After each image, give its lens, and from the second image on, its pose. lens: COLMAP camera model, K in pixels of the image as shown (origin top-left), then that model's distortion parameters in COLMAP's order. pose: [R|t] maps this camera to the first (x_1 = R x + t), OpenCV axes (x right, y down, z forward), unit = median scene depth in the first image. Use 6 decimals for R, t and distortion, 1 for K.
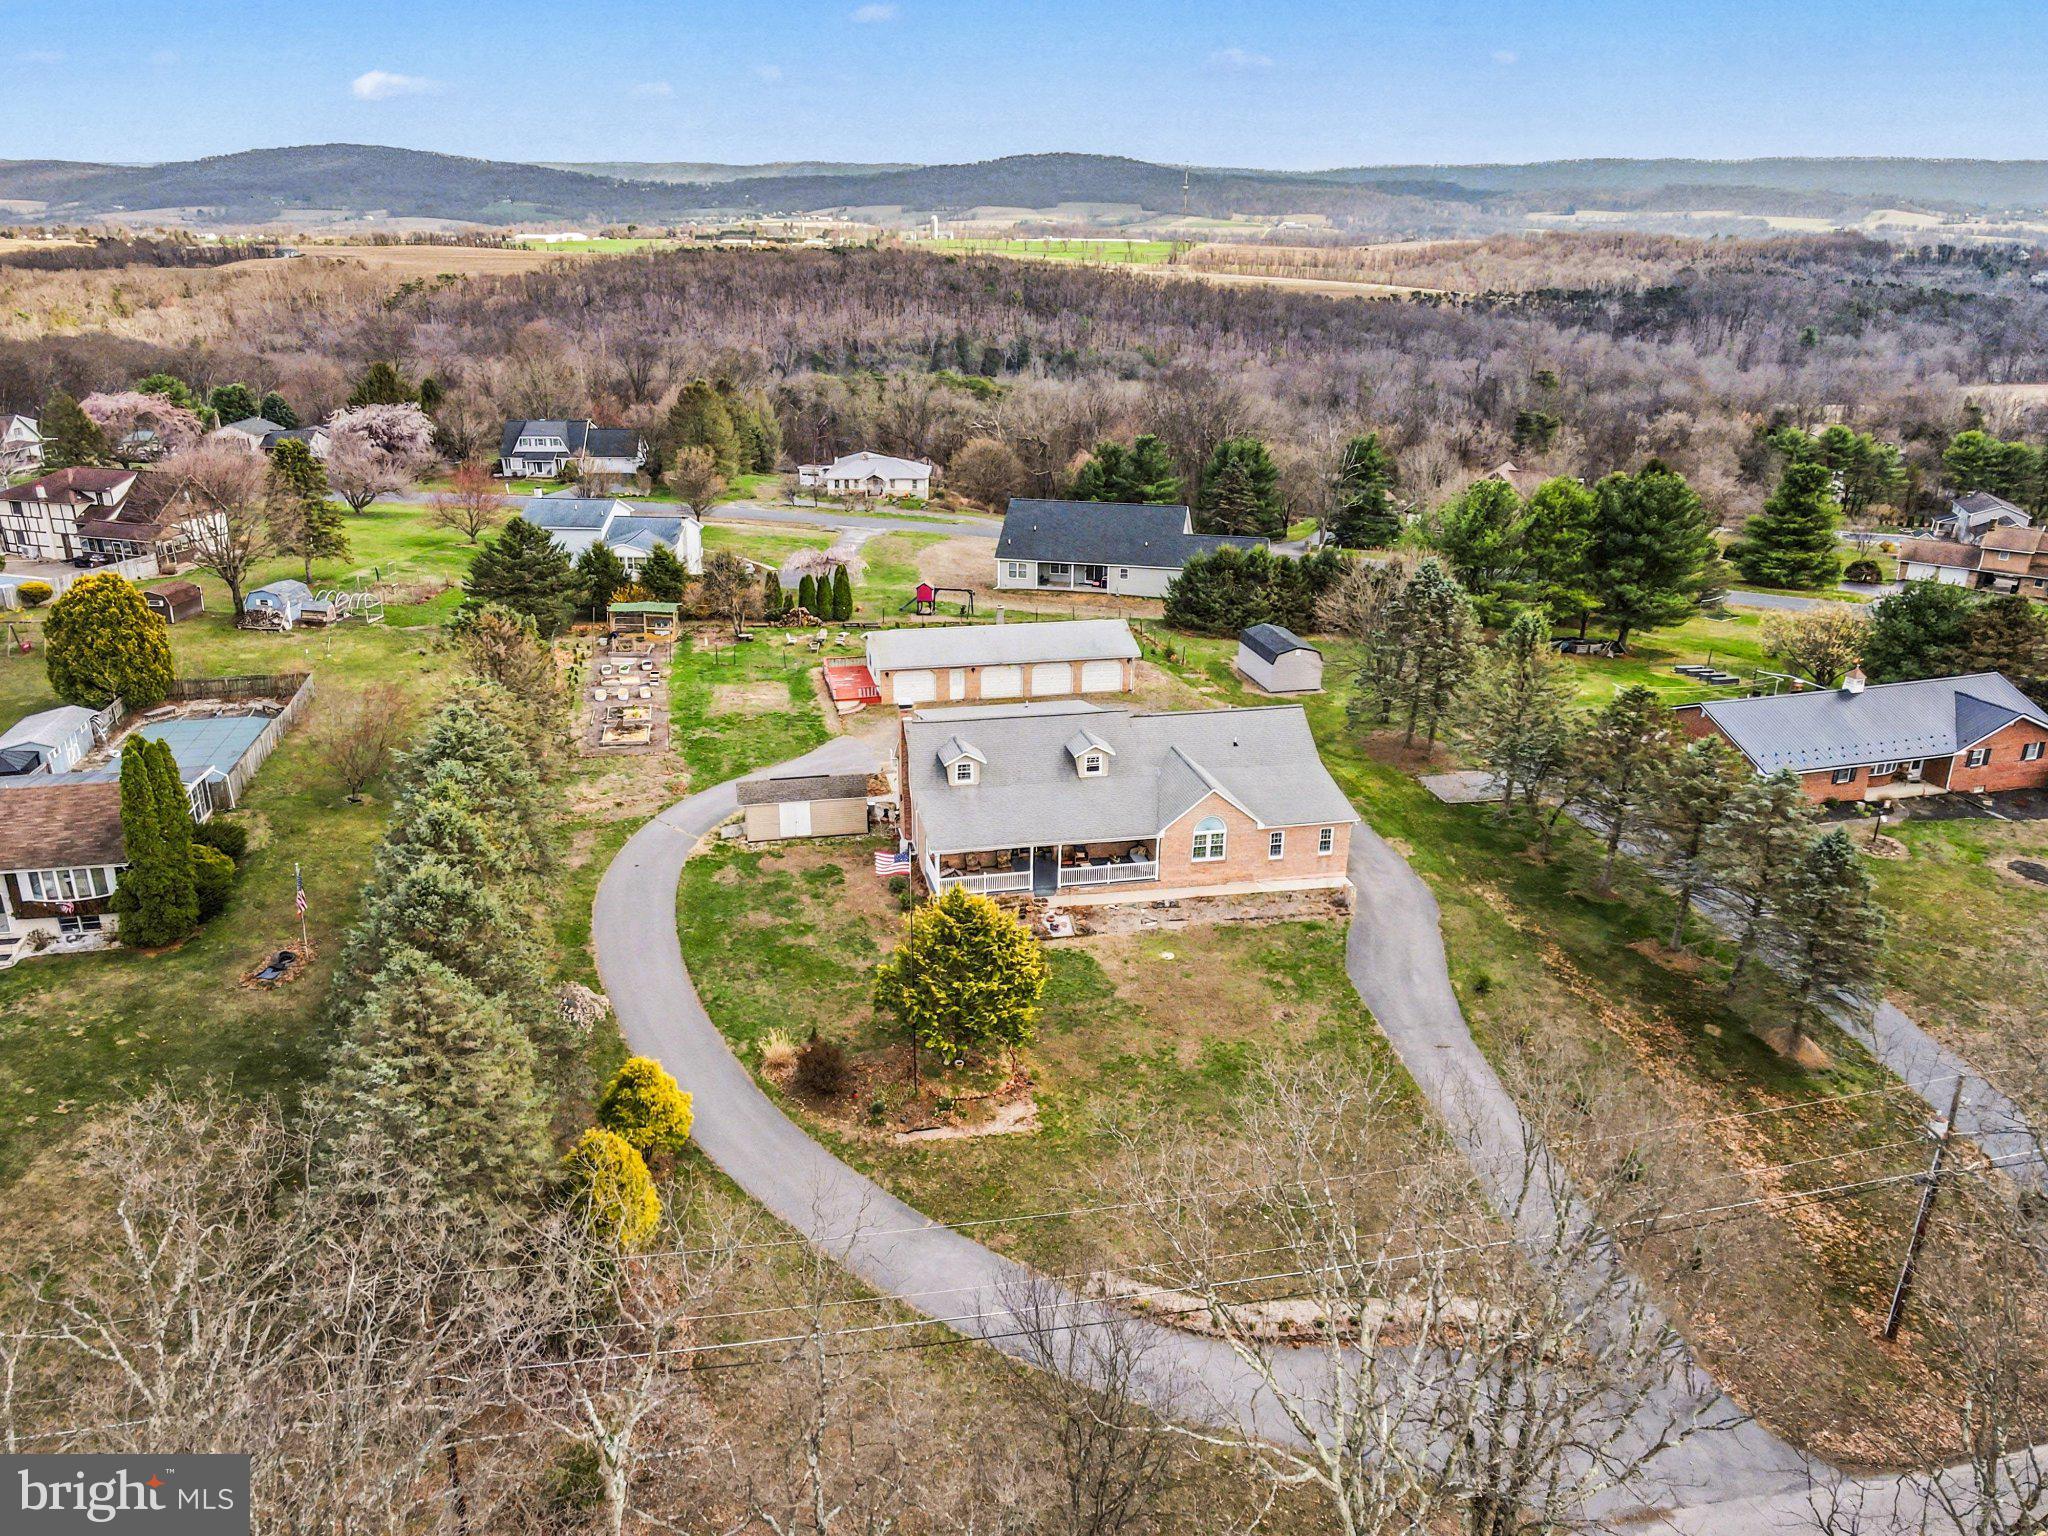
lens RADIAL K [[1418.6, 0, 1020.0], [0, 1418.6, 771.7], [0, 0, 1]] dist [0.004119, 0.001694]
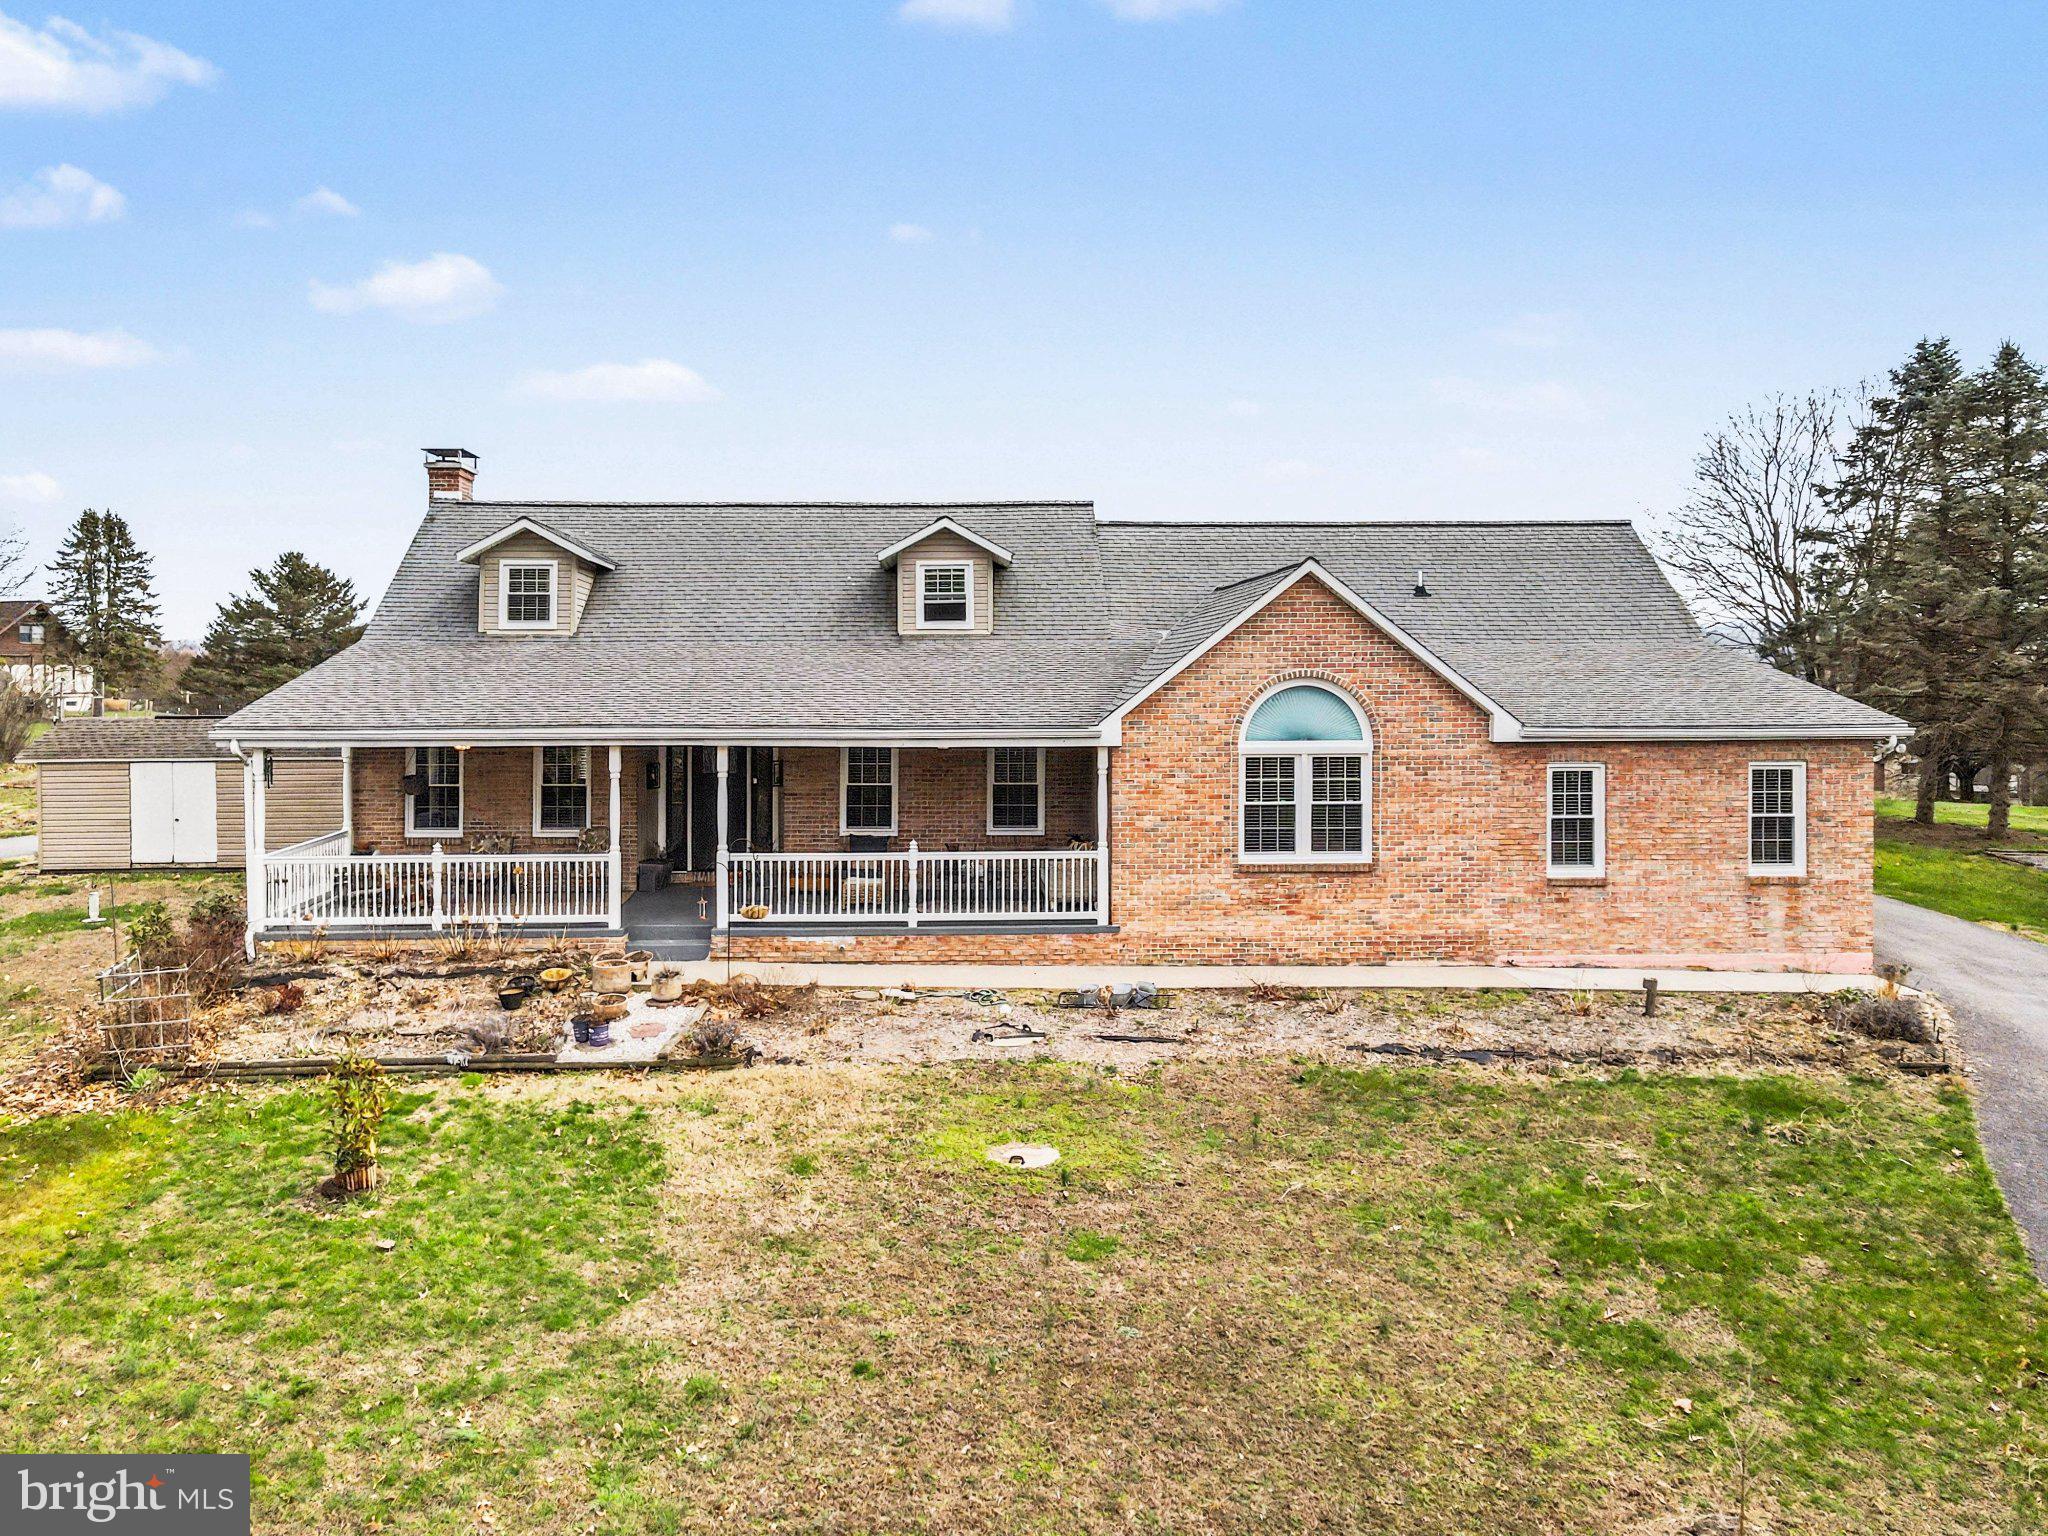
lens RADIAL K [[1418.6, 0, 1024.3], [0, 1418.6, 753.2], [0, 0, 1]] dist [0.004119, 0.001694]
pose [[0.983877, 0.002724, -0.178823, 0.130468], [-0.058801, 0.949222, -0.309062, 0.129151], [0.168901, 0.314595, 0.934079, 0.750651]]
